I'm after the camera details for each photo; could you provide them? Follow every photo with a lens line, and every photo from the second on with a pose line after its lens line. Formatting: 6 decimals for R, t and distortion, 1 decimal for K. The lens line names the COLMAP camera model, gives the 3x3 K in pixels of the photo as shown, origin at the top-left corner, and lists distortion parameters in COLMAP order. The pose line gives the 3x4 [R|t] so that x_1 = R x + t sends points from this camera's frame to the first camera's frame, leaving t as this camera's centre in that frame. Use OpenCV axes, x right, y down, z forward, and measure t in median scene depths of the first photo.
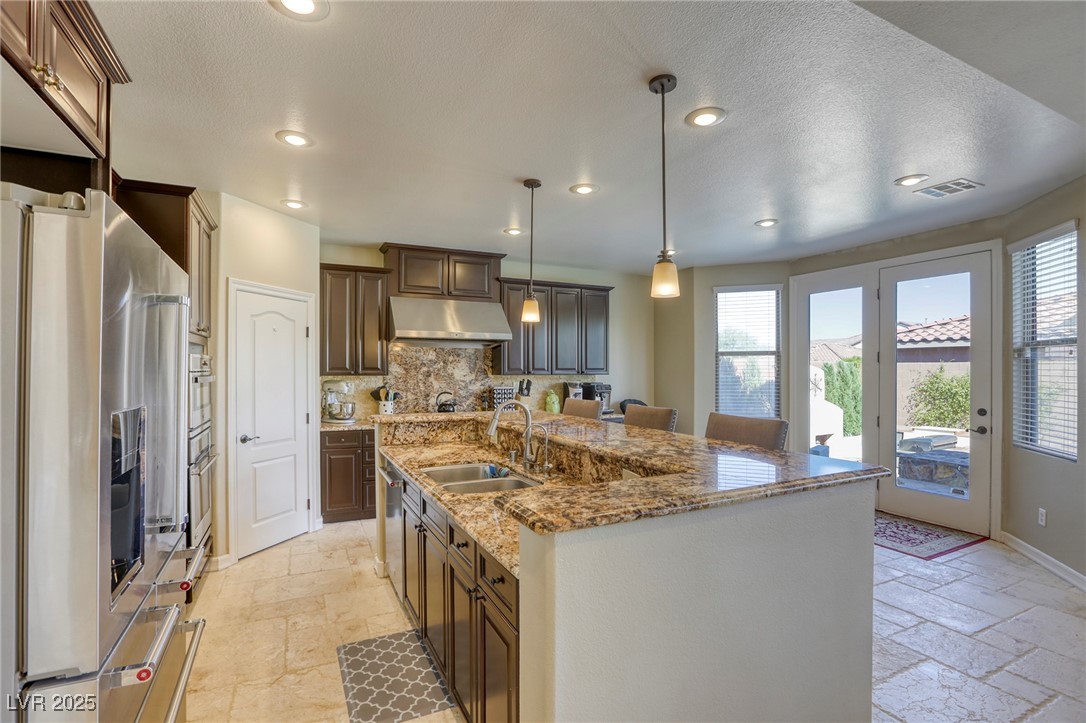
lens RADIAL K [[511.2, 0, 532.3], [0, 511.2, 370.9], [0, 0, 1]] dist [-0.047997, 0.016060]
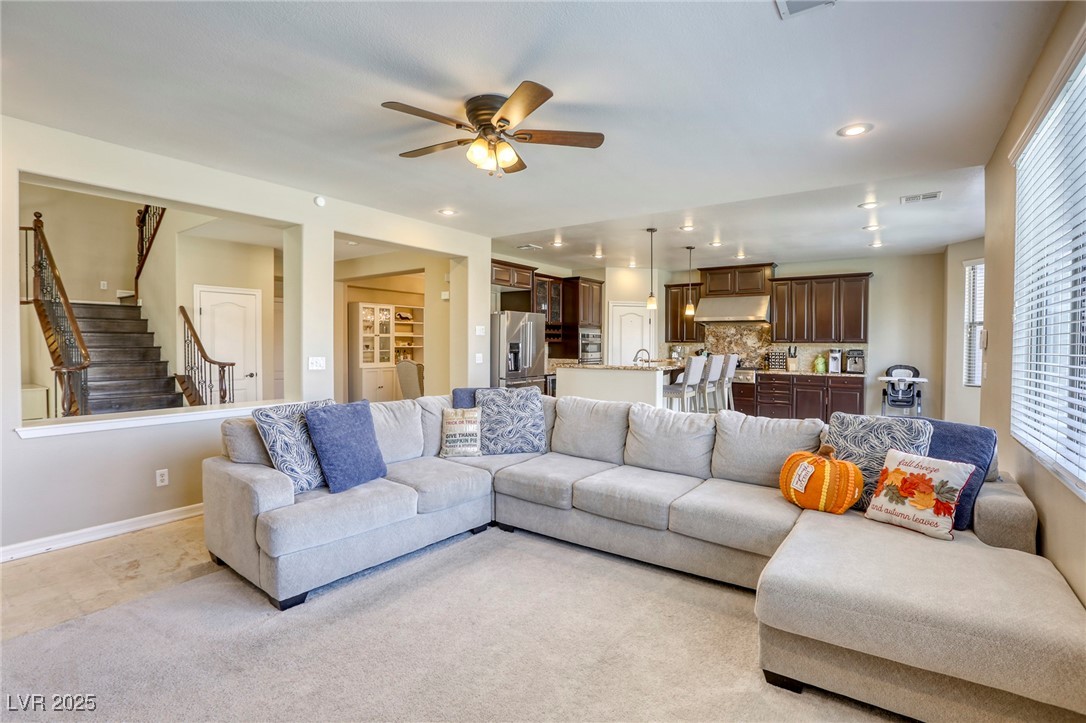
lens RADIAL K [[511.2, 0, 549.6], [0, 511.2, 361.9], [0, 0, 1]] dist [-0.047997, 0.016060]
pose [[0.487440, 0.030828, -0.872612, 0.975830], [-0.005634, 0.999467, 0.032162, 0.020474], [0.873139, -0.010760, 0.487353, -0.322477]]
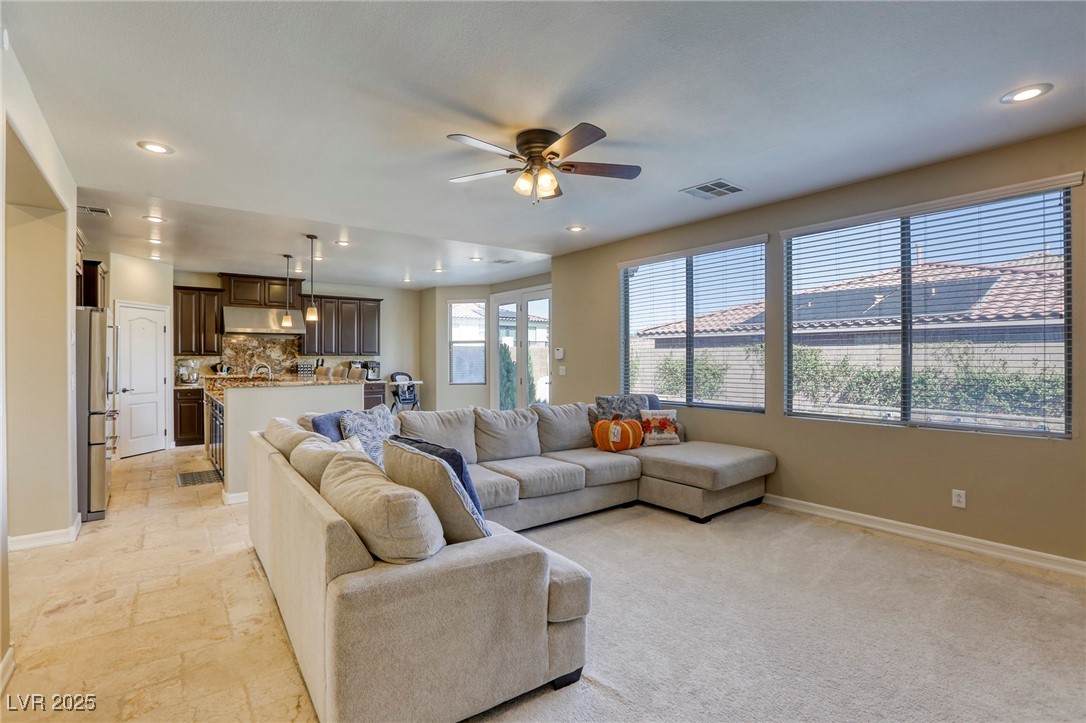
lens RADIAL K [[511.2, 0, 533.7], [0, 511.2, 357.8], [0, 0, 1]] dist [-0.047997, 0.016060]
pose [[0.979251, -0.003981, 0.202614, 0.333570], [0.004372, 0.999989, -0.001484, 0.020845], [-0.202606, 0.002339, 0.979258, -0.696922]]
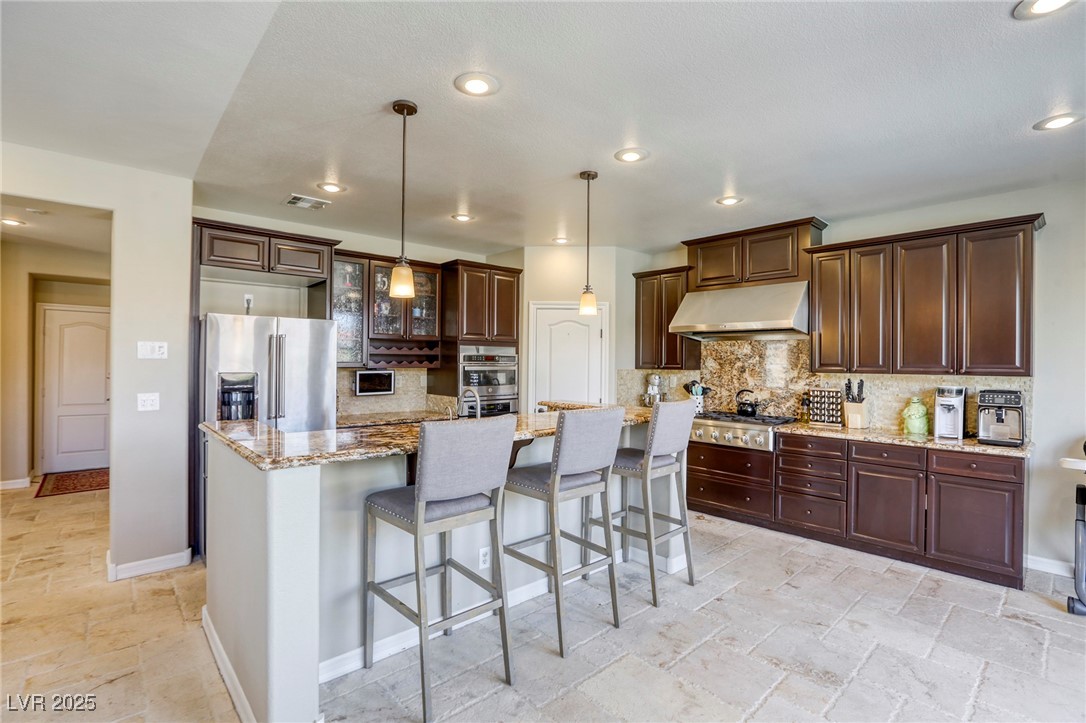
lens RADIAL K [[511.2, 0, 537.7], [0, 511.2, 362.4], [0, 0, 1]] dist [-0.047997, 0.016060]
pose [[0.278757, 0.002164, -0.960359, 0.586954], [-0.009582, 0.999954, -0.000528, -0.002769], [0.960314, 0.009350, 0.278765, 0.403312]]
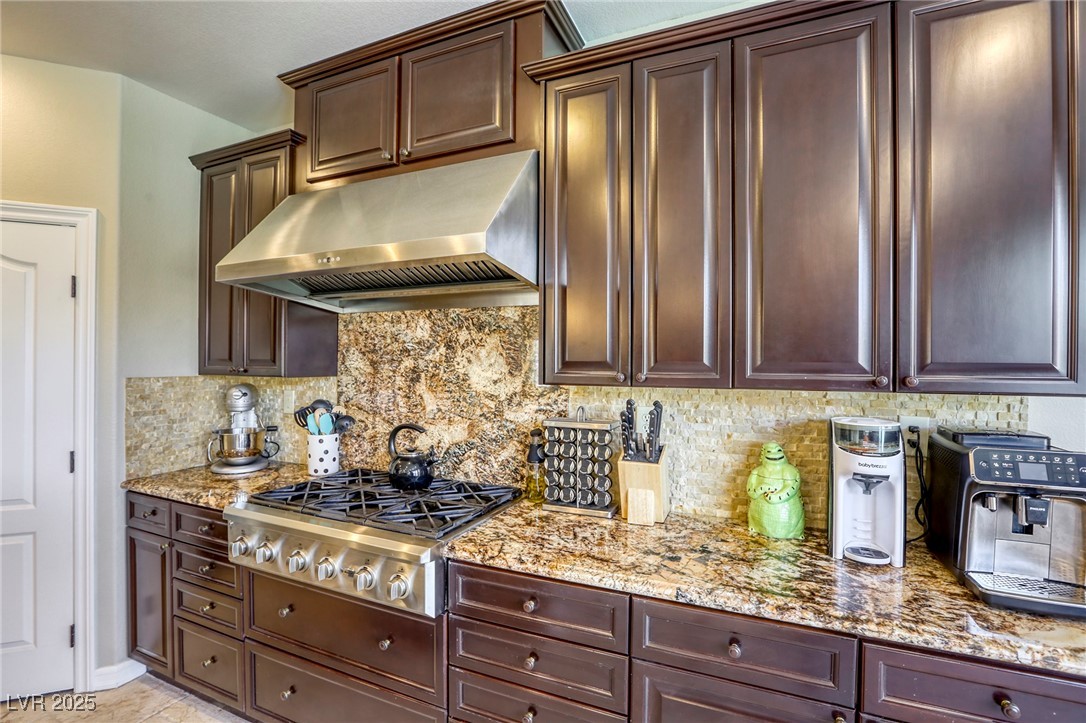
lens RADIAL K [[511.2, 0, 550.9], [0, 511.2, 368.9], [0, 0, 1]] dist [-0.047997, 0.016060]
pose [[0.656906, 0.013472, -0.753852, 0.180352], [-0.008110, 0.999909, 0.010803, -0.004370], [0.753929, -0.000982, 0.656955, 0.838842]]
